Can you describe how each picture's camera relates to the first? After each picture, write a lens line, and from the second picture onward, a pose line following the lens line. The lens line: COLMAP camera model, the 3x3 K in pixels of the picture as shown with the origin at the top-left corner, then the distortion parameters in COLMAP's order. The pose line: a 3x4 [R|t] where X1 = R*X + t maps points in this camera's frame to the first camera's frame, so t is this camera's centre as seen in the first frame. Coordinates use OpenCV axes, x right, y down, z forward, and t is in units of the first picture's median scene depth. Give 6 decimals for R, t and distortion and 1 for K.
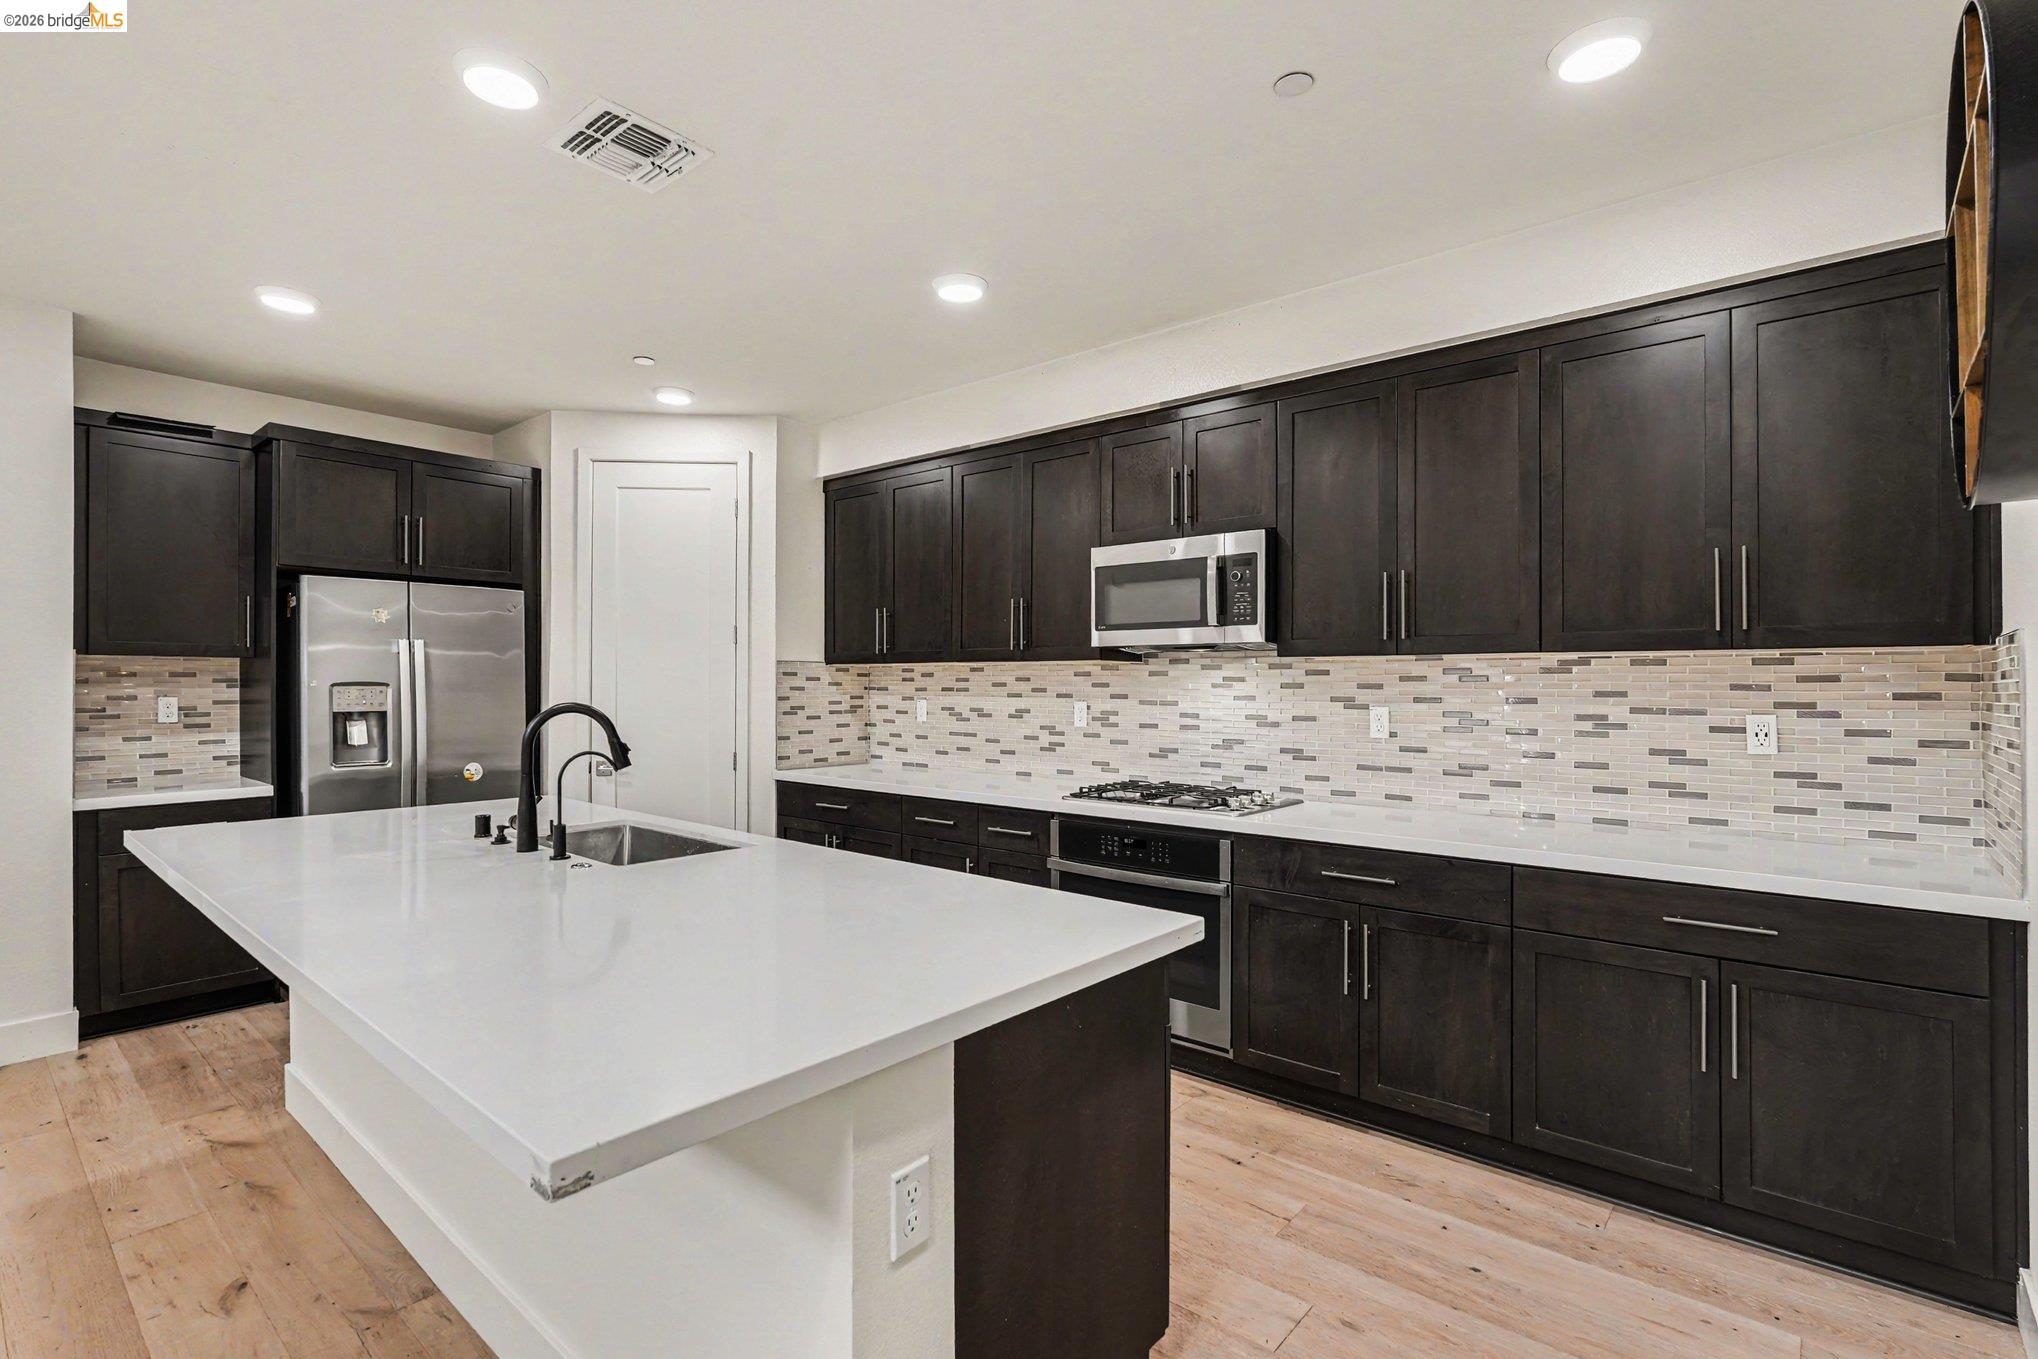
lens RADIAL K [[930.1, 0, 1015.4], [0, 930.1, 688.1], [0, 0, 1]] dist [-0.009325, 0.001925]
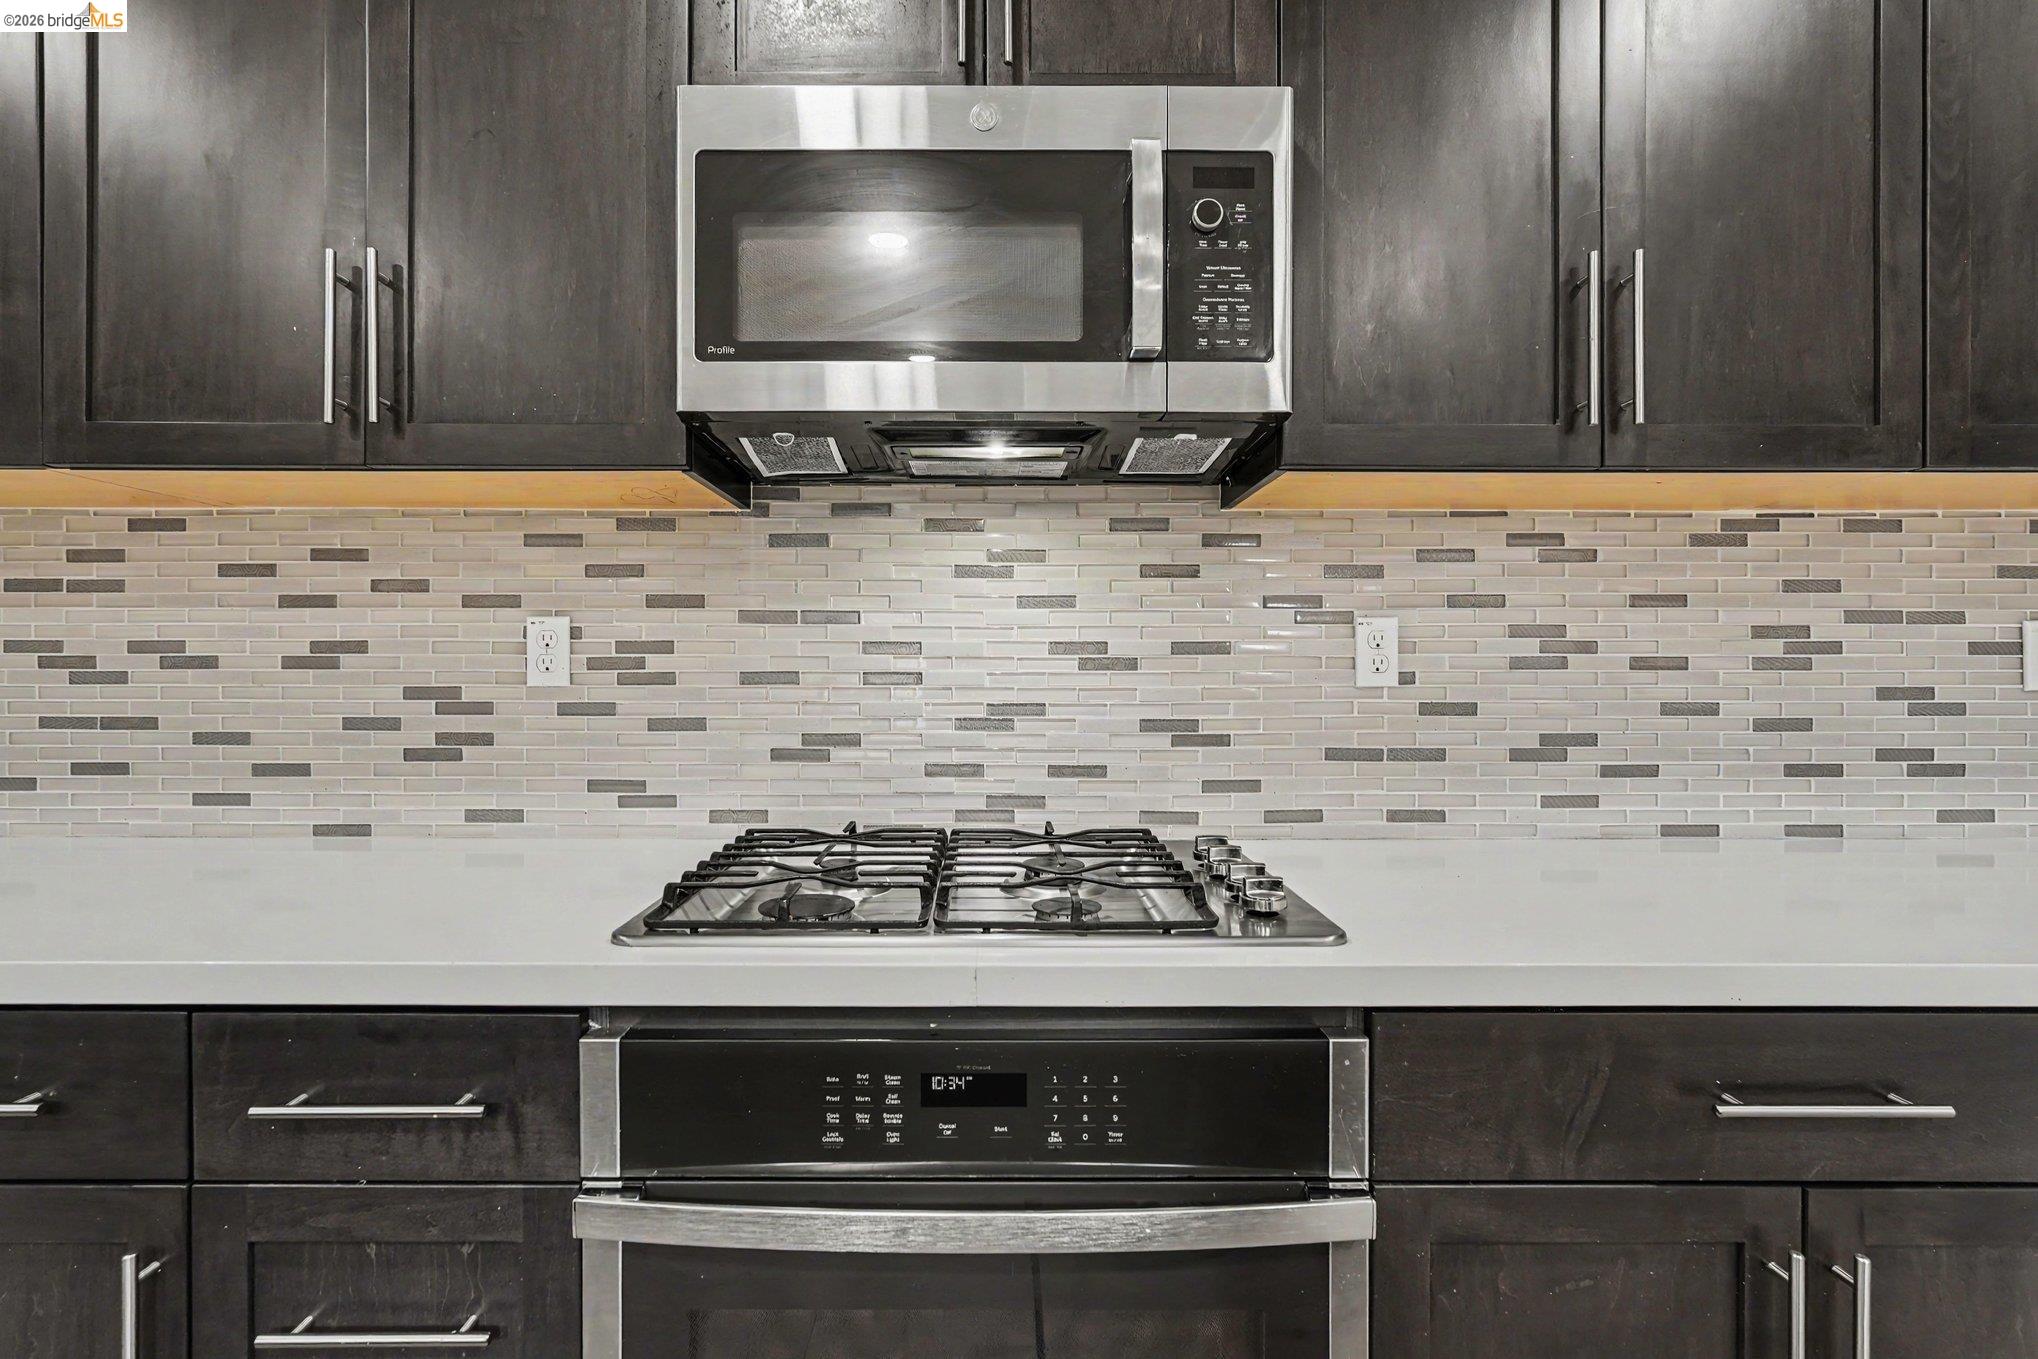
lens RADIAL K [[930.1, 0, 978.5], [0, 930.1, 666.0], [0, 0, 1]] dist [-0.009325, 0.001925]
pose [[0.760653, -0.003092, 0.649151, -0.039671], [0.003273, 0.999994, 0.000928, 0.037528], [-0.649150, 0.001419, 0.760659, 0.688966]]
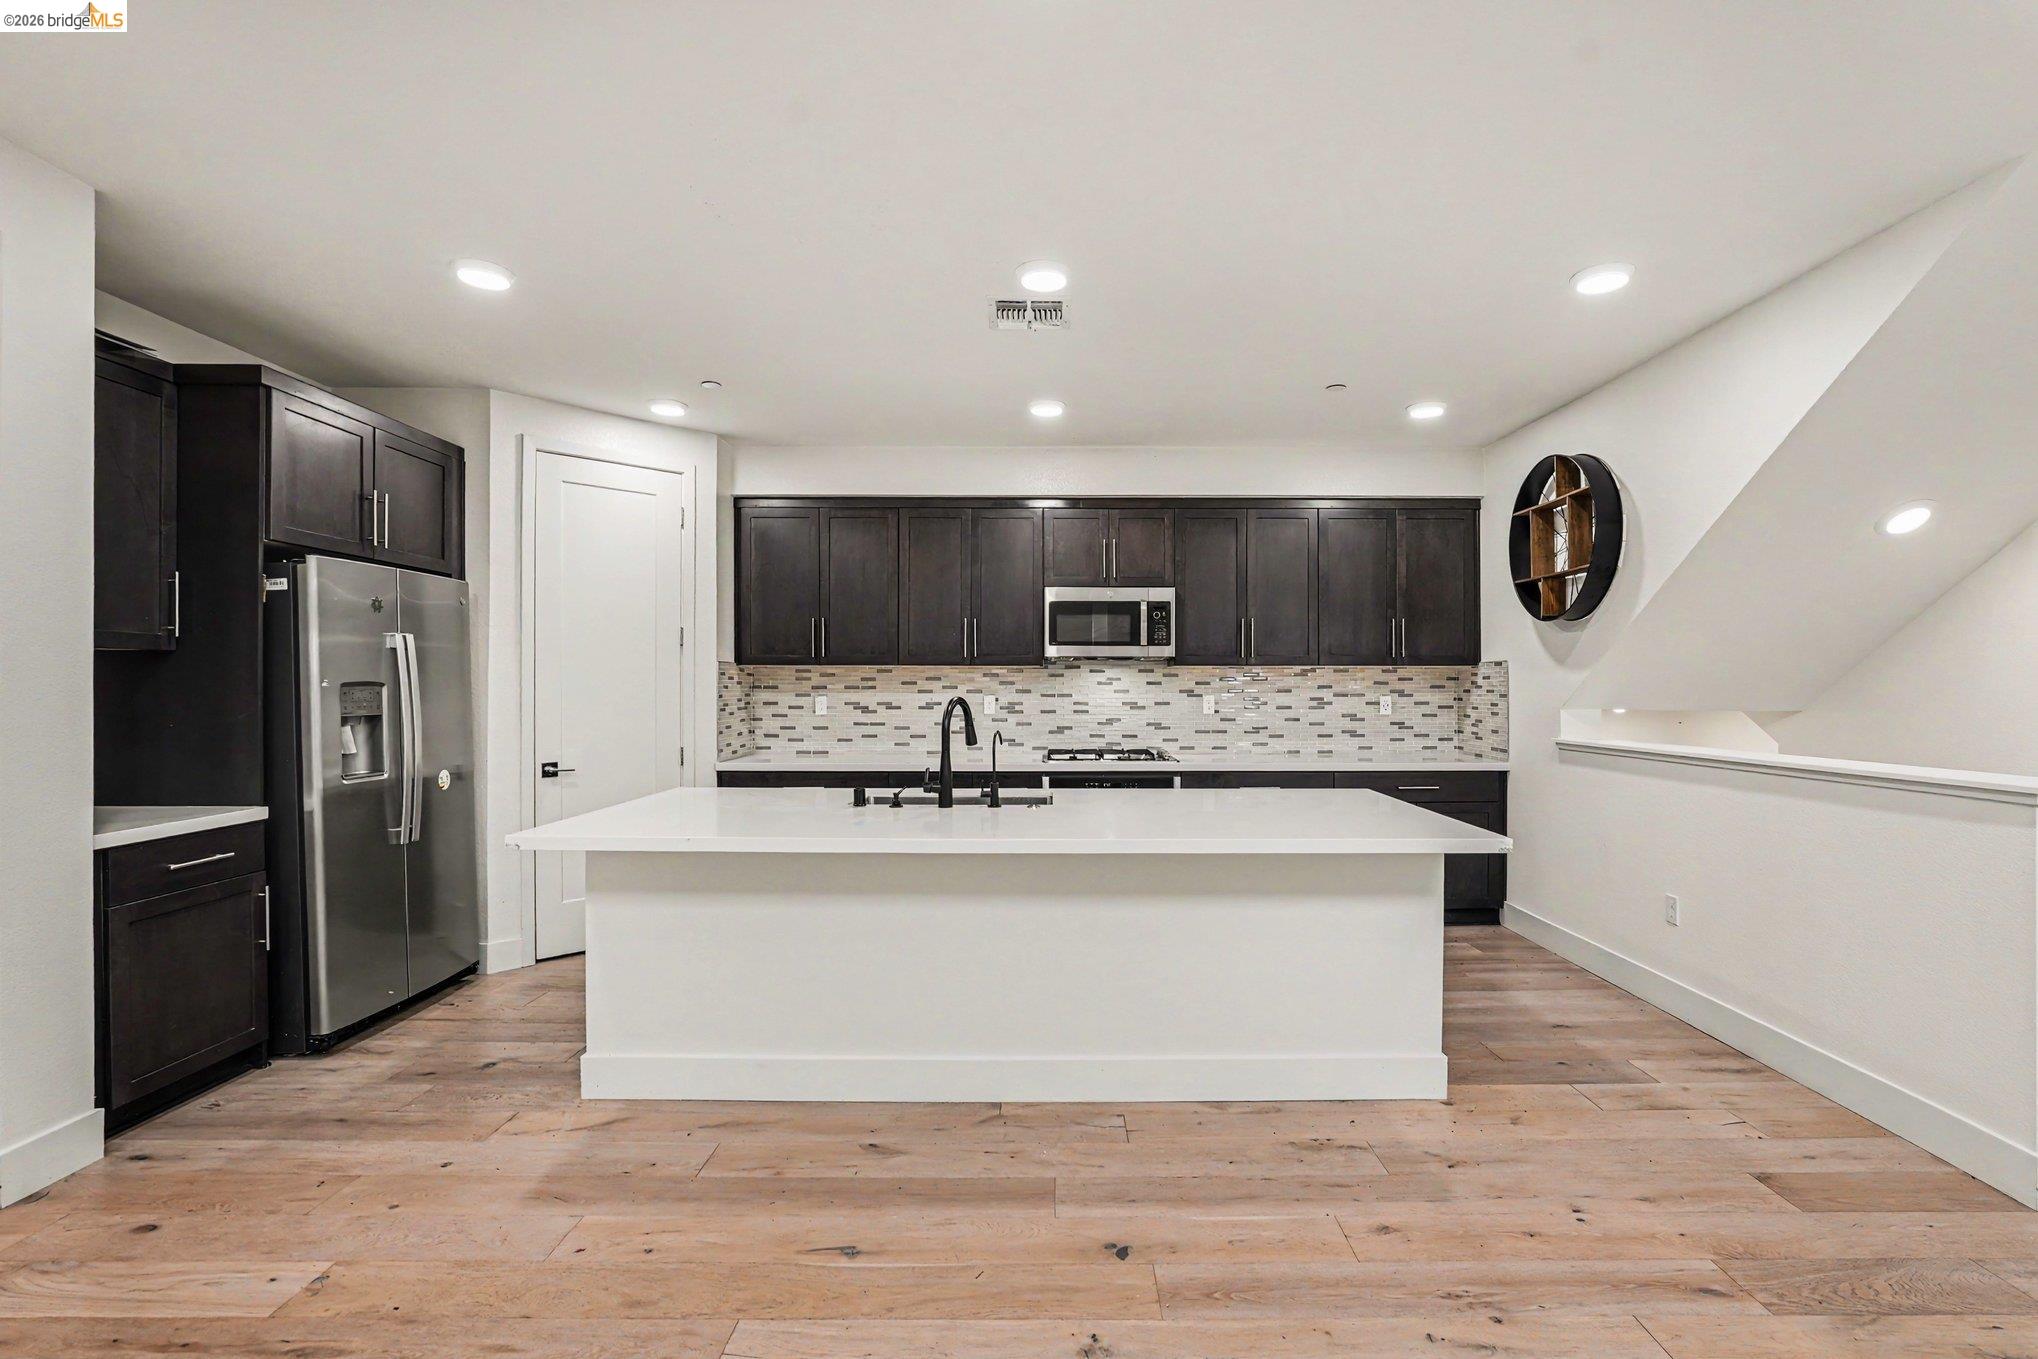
lens RADIAL K [[930.1, 0, 1031.8], [0, 930.1, 690.4], [0, 0, 1]] dist [-0.009325, 0.001925]
pose [[0.763142, -0.005838, 0.646204, -0.838004], [0.004866, 0.999983, 0.003289, 0.003370], [-0.646212, 0.000634, 0.763157, -0.077823]]
